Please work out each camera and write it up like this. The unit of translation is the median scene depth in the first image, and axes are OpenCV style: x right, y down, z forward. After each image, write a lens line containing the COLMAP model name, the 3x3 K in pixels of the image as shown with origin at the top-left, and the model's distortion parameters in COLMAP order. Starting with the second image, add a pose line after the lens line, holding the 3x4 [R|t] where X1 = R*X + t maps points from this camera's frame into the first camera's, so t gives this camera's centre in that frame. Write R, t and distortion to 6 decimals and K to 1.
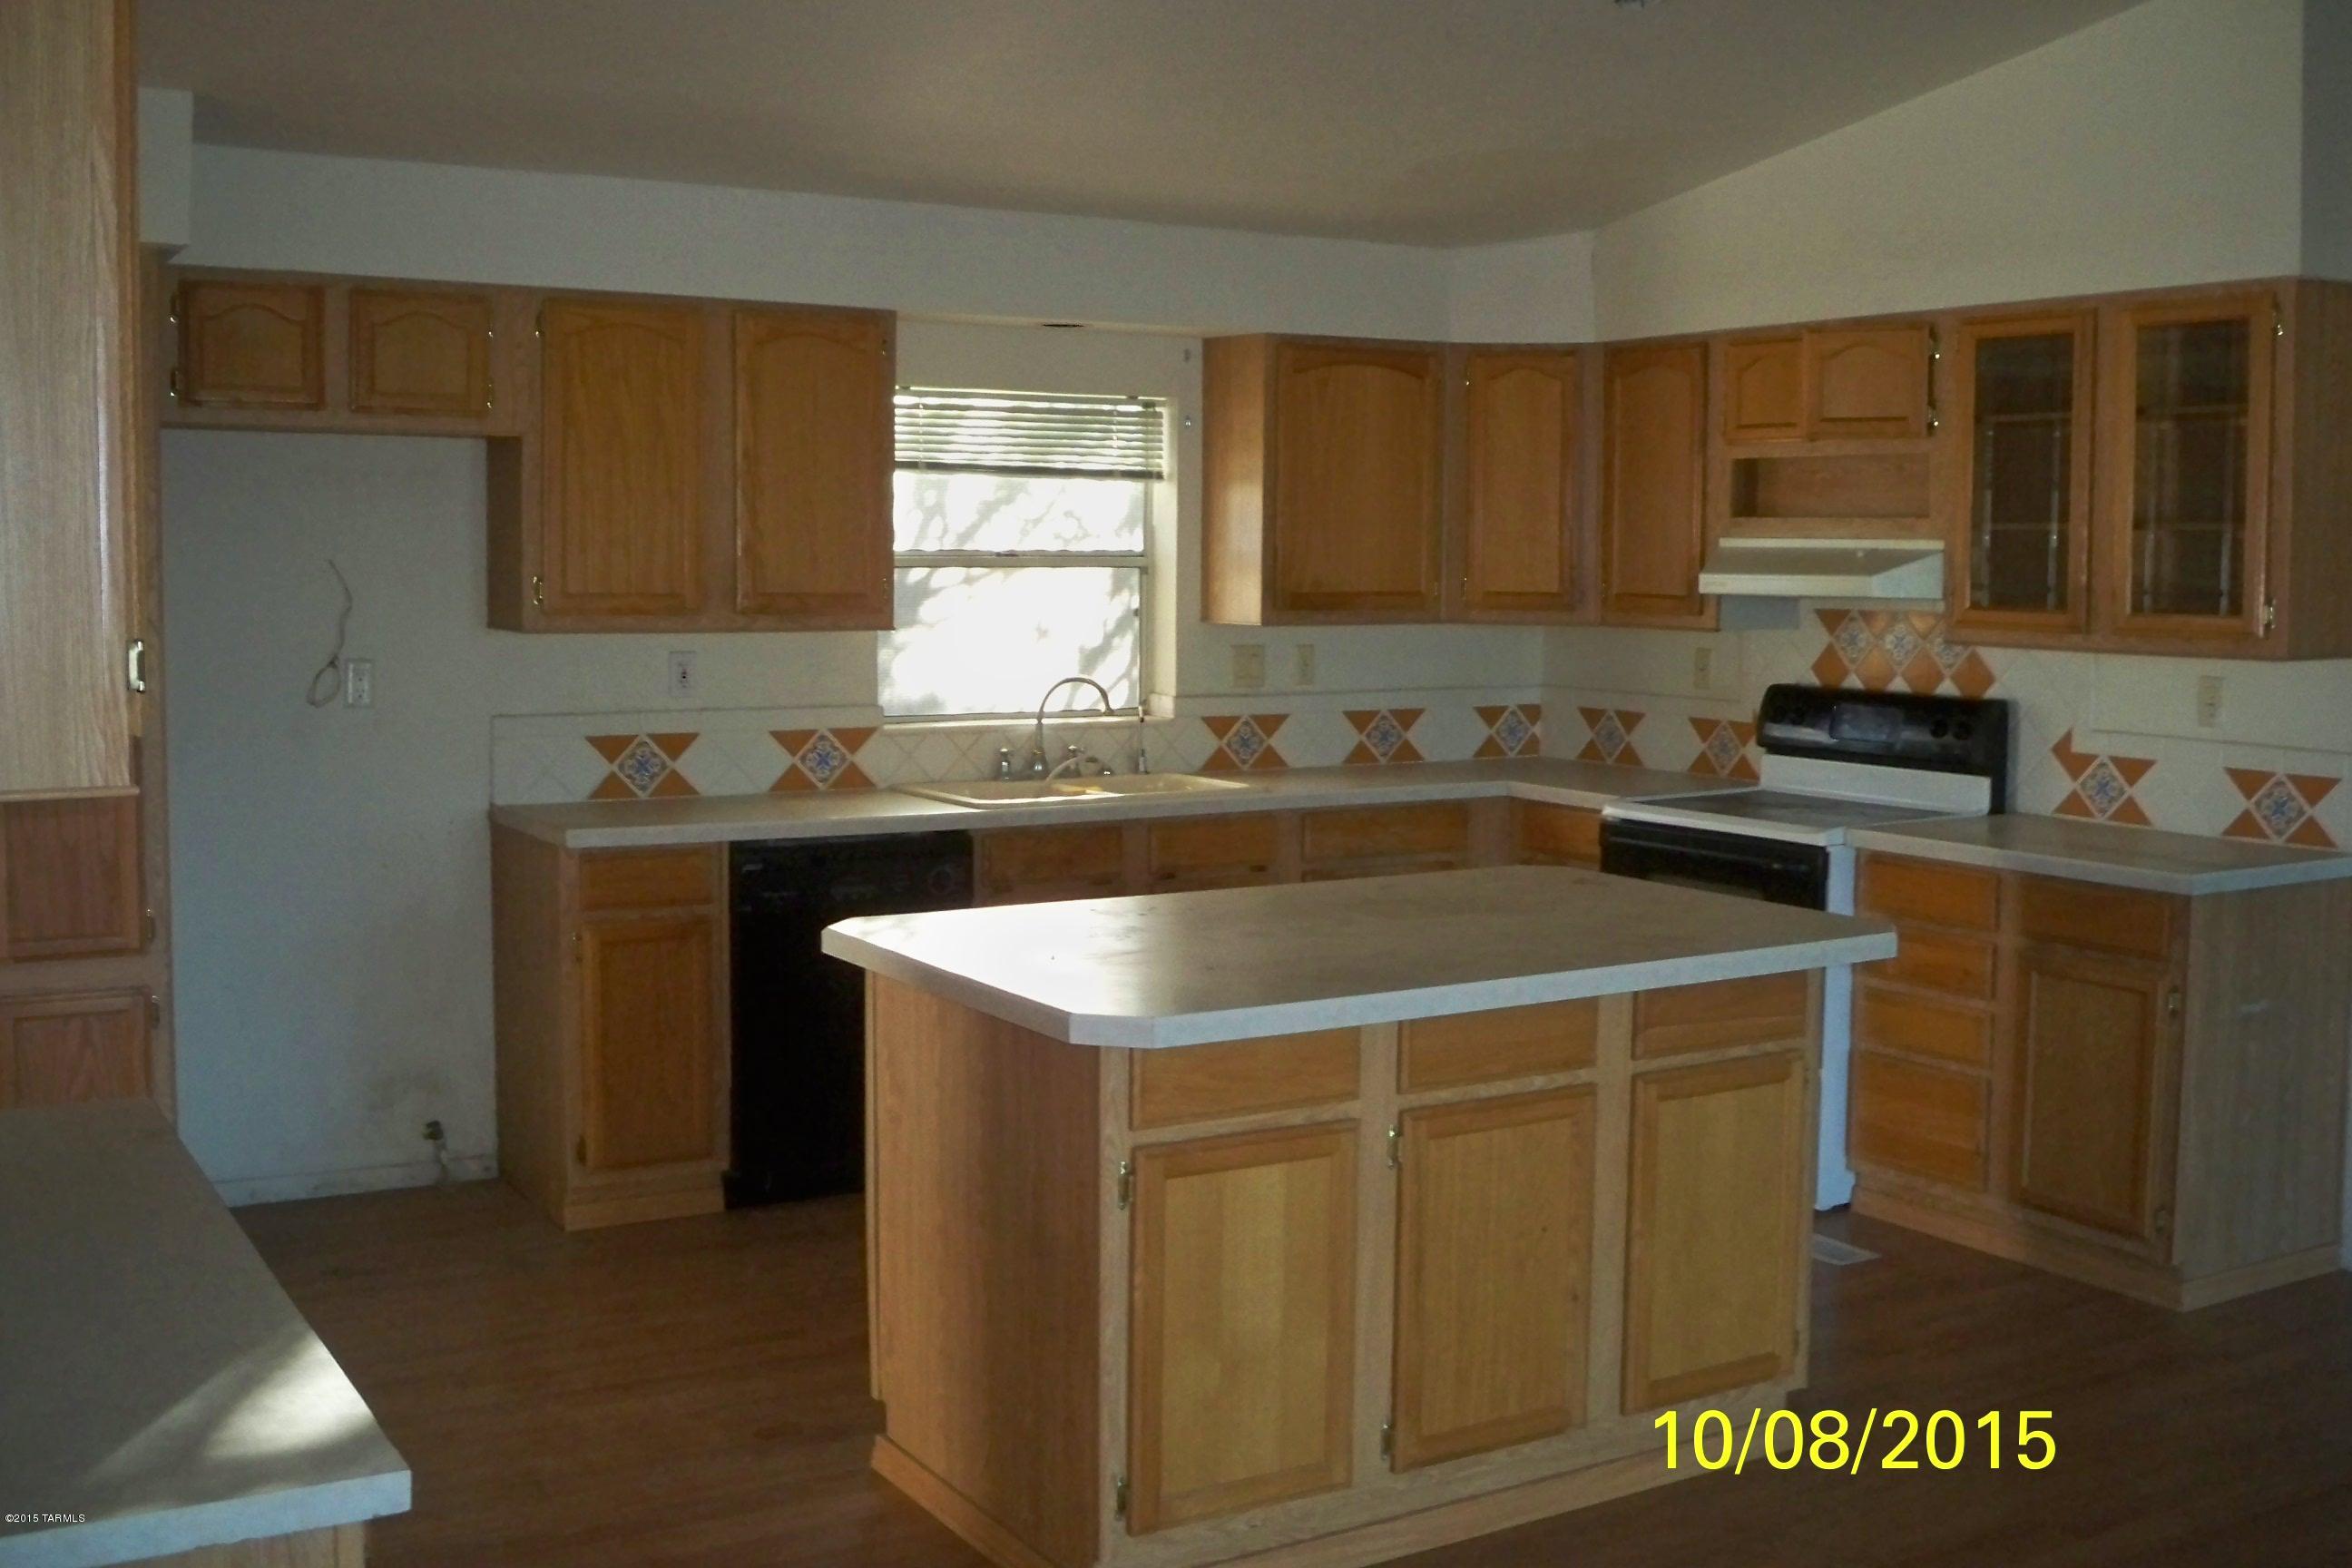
lens RADIAL K [[2434.6, 0, 1184.7], [0, 2434.6, 789.1], [0, 0, 1]] dist [-0.101686, 0.000000]
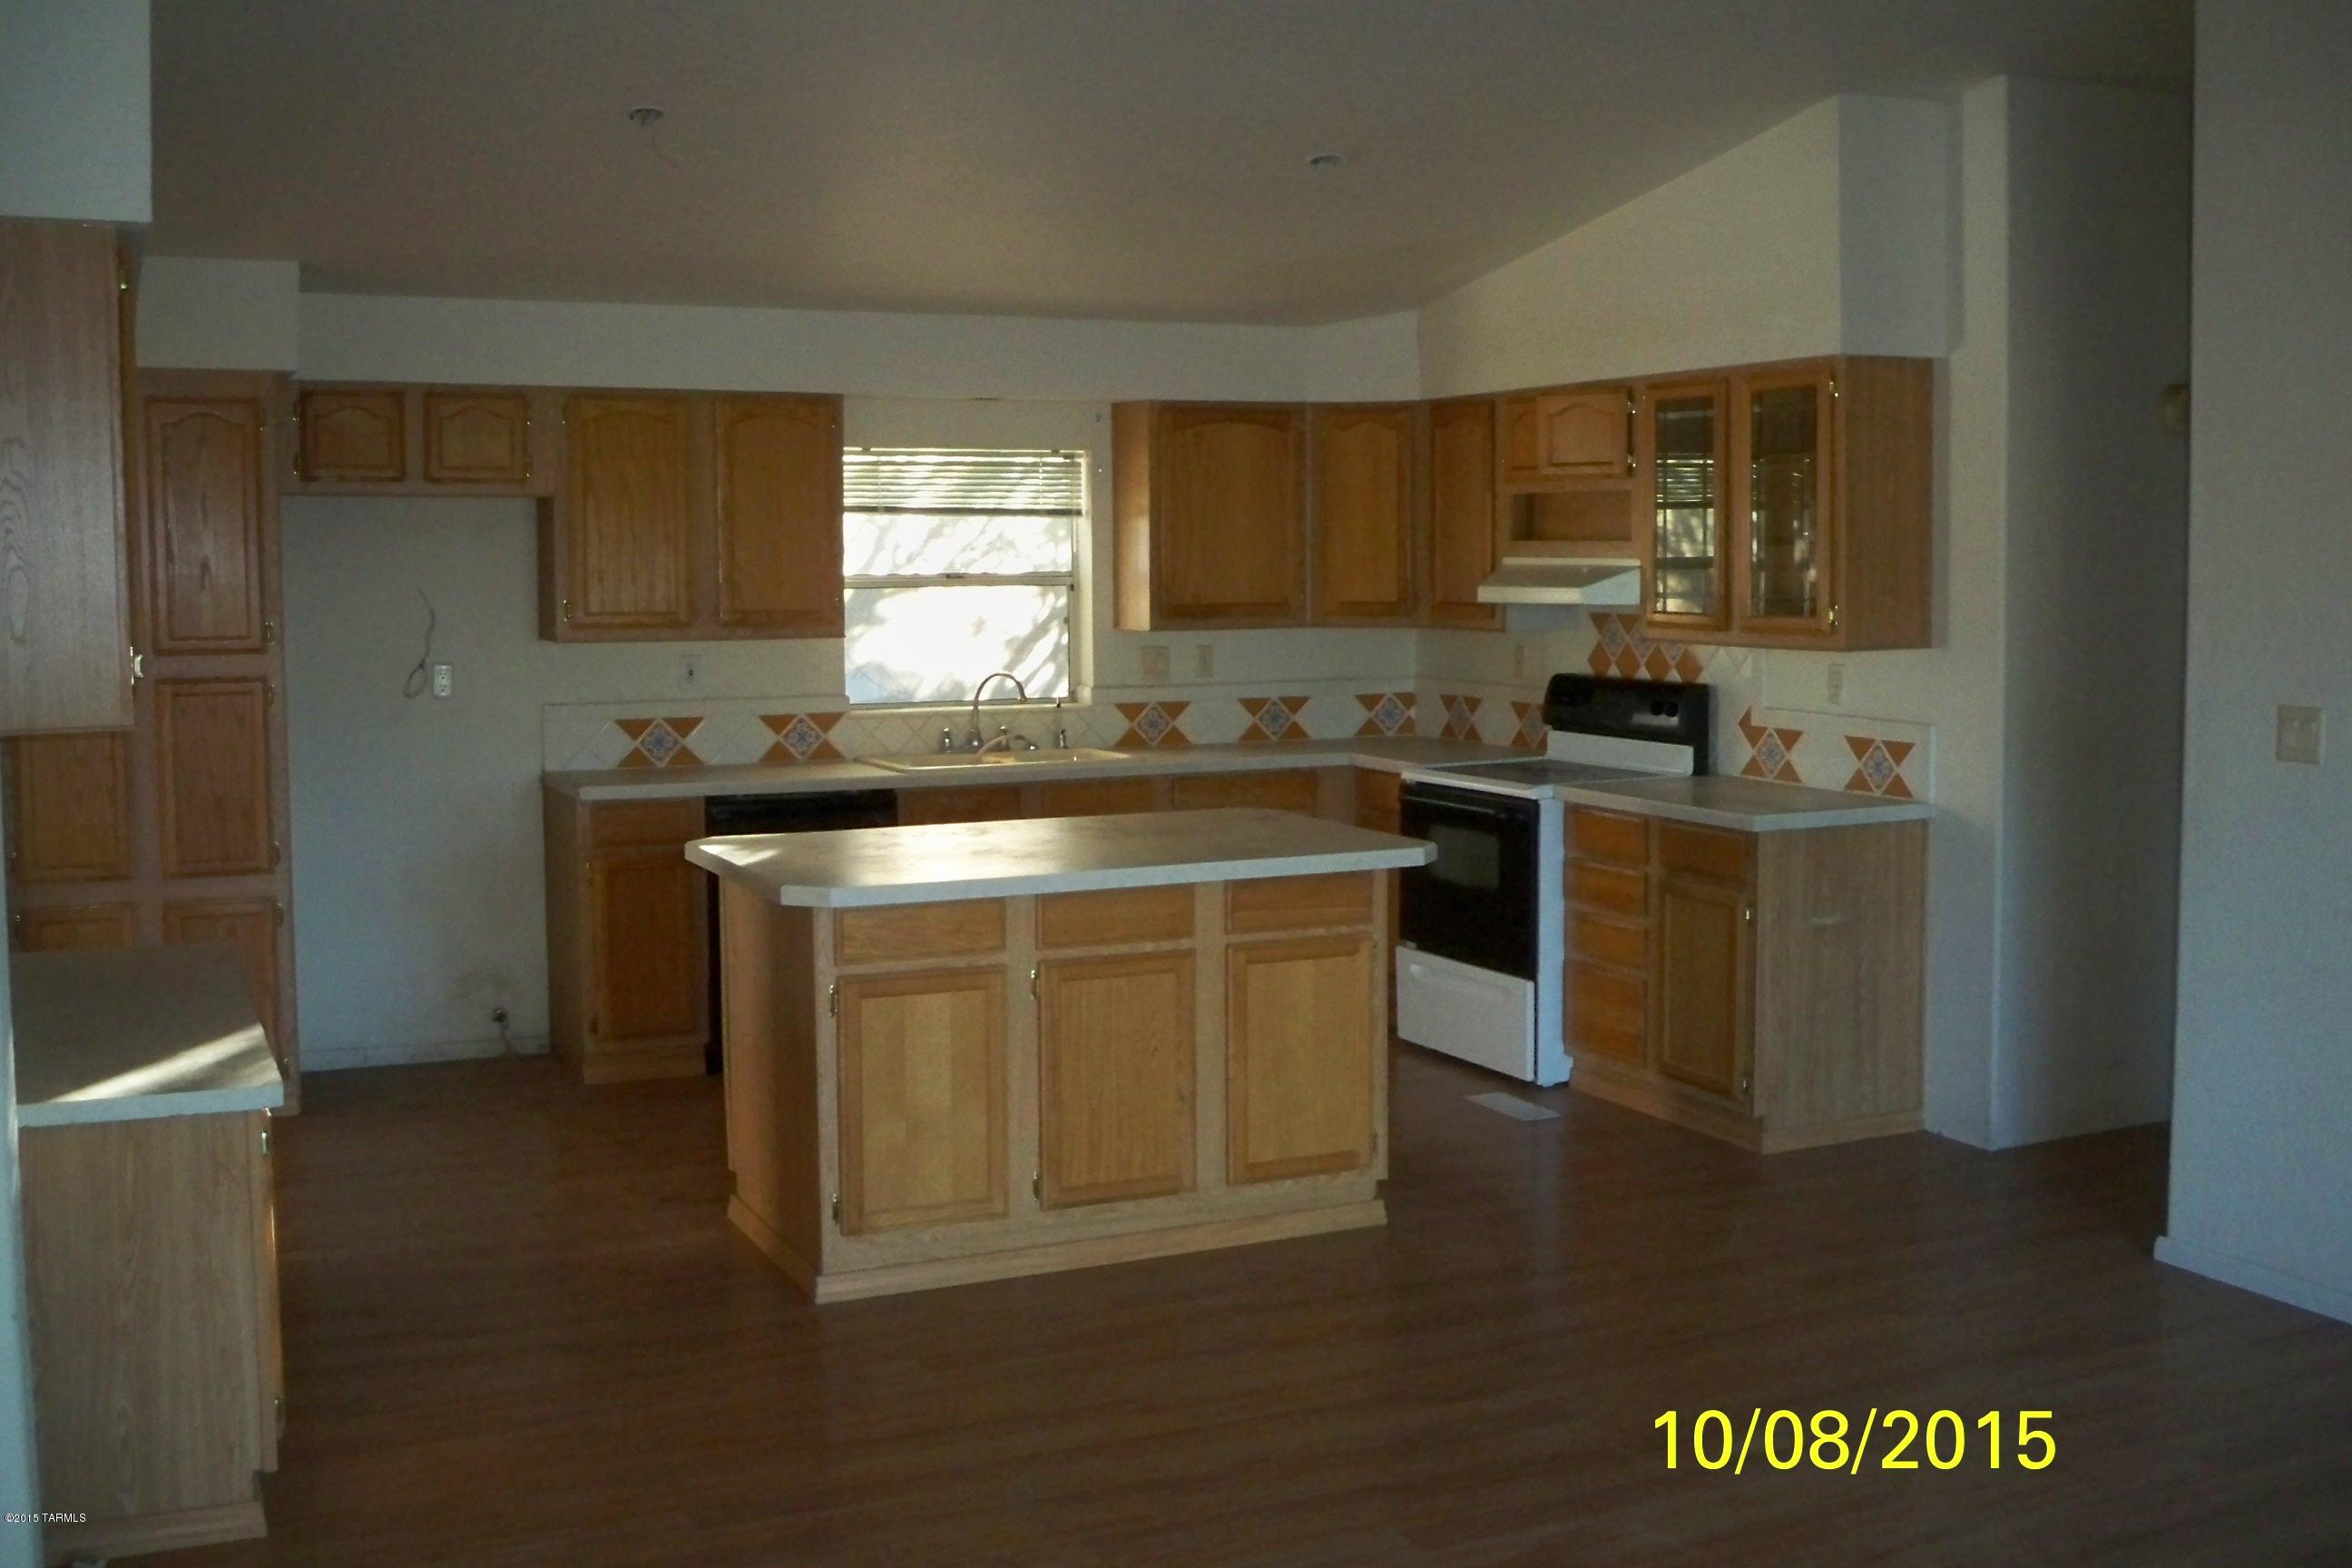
lens RADIAL K [[2434.6, 0, 1173.6], [0, 2434.6, 783.3], [0, 0, 1]] dist [-0.101686, 0.000000]
pose [[0.993755, -0.002115, -0.111568, 0.221332], [0.001906, 0.999996, -0.001974, 0.017641], [0.111572, 0.001749, 0.993755, -0.306436]]
